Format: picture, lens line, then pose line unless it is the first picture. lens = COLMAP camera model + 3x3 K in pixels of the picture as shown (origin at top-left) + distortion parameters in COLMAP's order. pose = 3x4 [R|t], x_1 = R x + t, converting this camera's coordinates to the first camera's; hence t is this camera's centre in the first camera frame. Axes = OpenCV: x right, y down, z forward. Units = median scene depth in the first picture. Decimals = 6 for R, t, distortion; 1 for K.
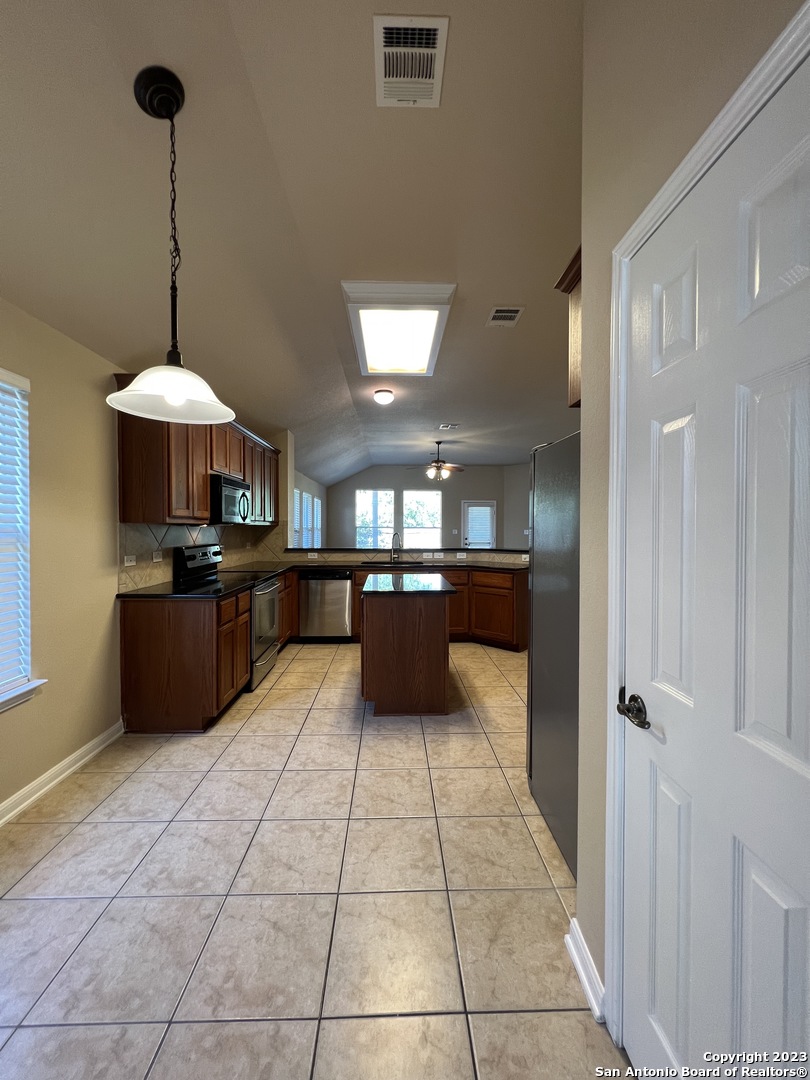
lens RADIAL K [[431.3, 0, 406.2], [0, 431.3, 535.6], [0, 0, 1]] dist [-0.001252, 0.000530]
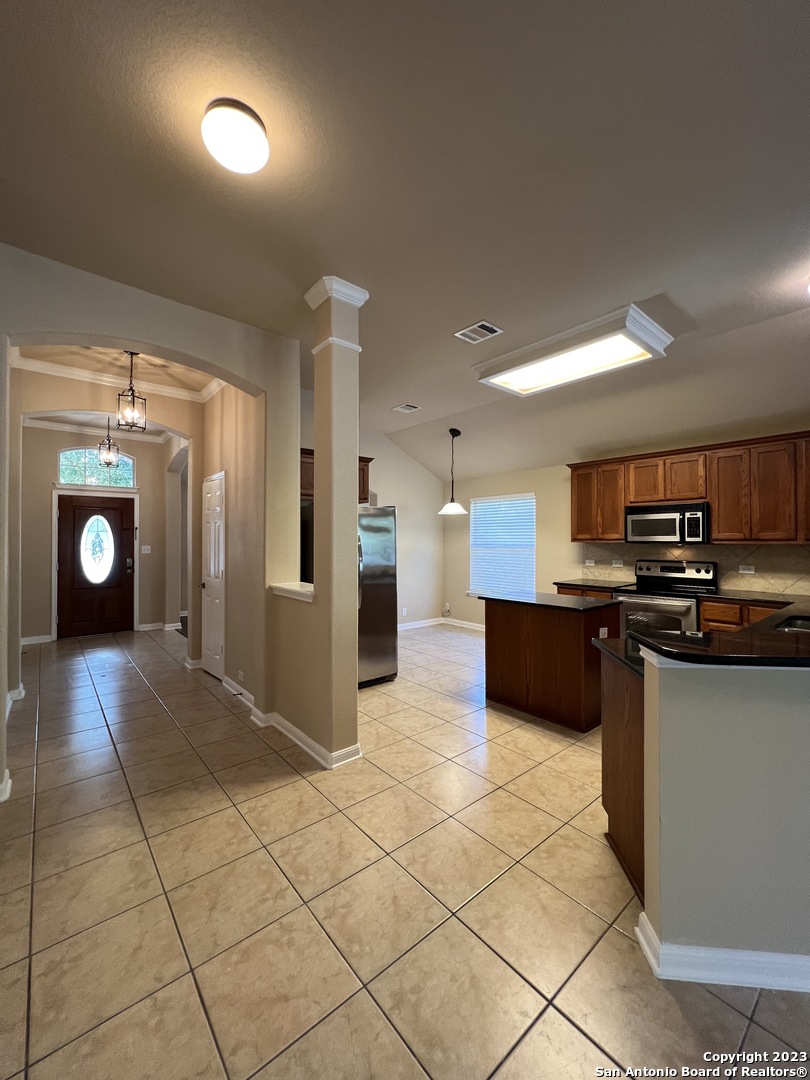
lens RADIAL K [[431.3, 0, 406.8], [0, 431.3, 536.3], [0, 0, 1]] dist [-0.001252, 0.000530]
pose [[-0.784259, -0.006710, -0.620397, 1.090985], [-0.013538, 0.999889, 0.006300, -0.055039], [0.620286, 0.013340, -0.784263, 1.904719]]
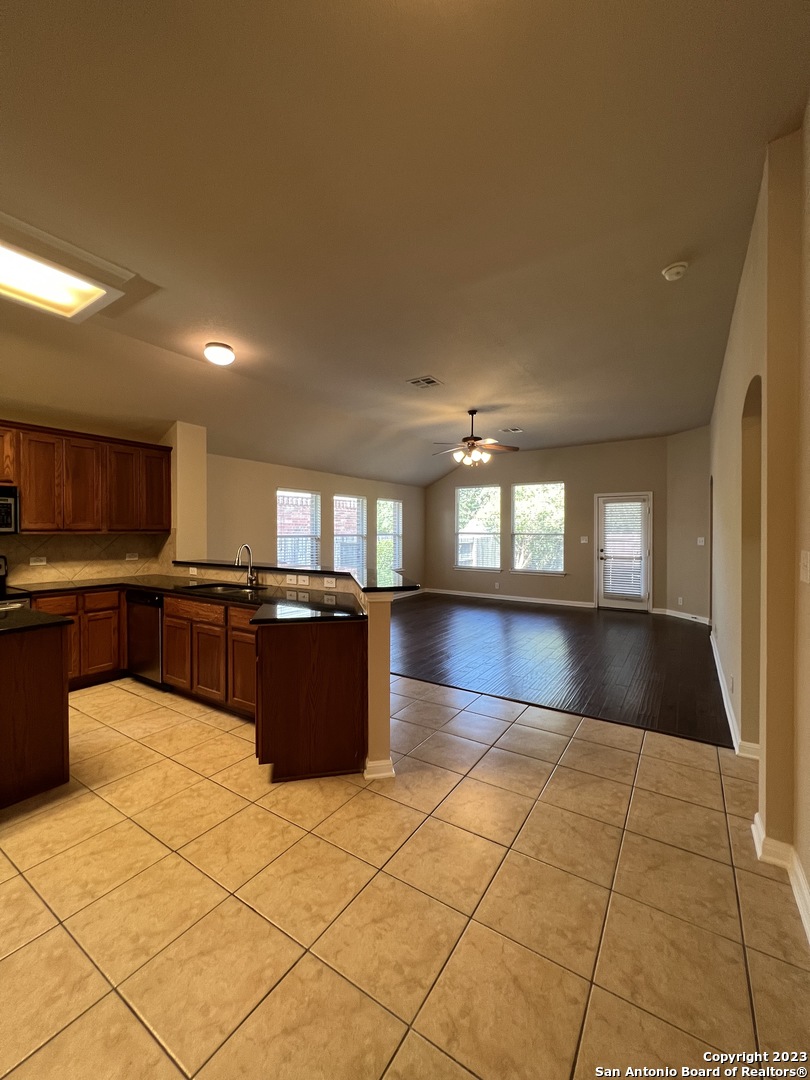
lens RADIAL K [[431.3, 0, 405.9], [0, 431.3, 535.6], [0, 0, 1]] dist [-0.001252, 0.000530]
pose [[0.820962, 0.000826, -0.570982, 1.071012], [-0.007052, 0.999937, -0.008693, -0.029501], [0.570939, 0.011163, 0.820916, 1.045164]]
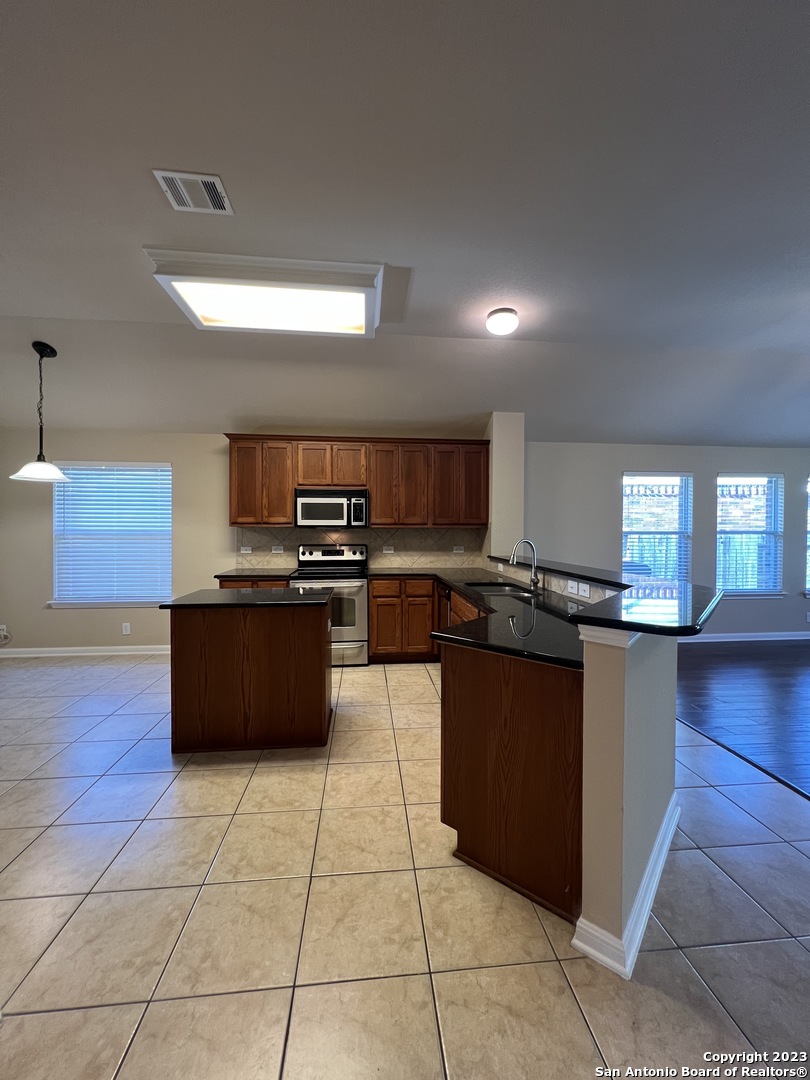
lens RADIAL K [[431.3, 0, 405.7], [0, 431.3, 535.7], [0, 0, 1]] dist [-0.001252, 0.000530]
pose [[0.066604, 0.011524, -0.997713, 0.999257], [-0.022337, 0.999700, 0.010055, -0.025195], [0.997529, 0.021617, 0.066841, 1.450258]]
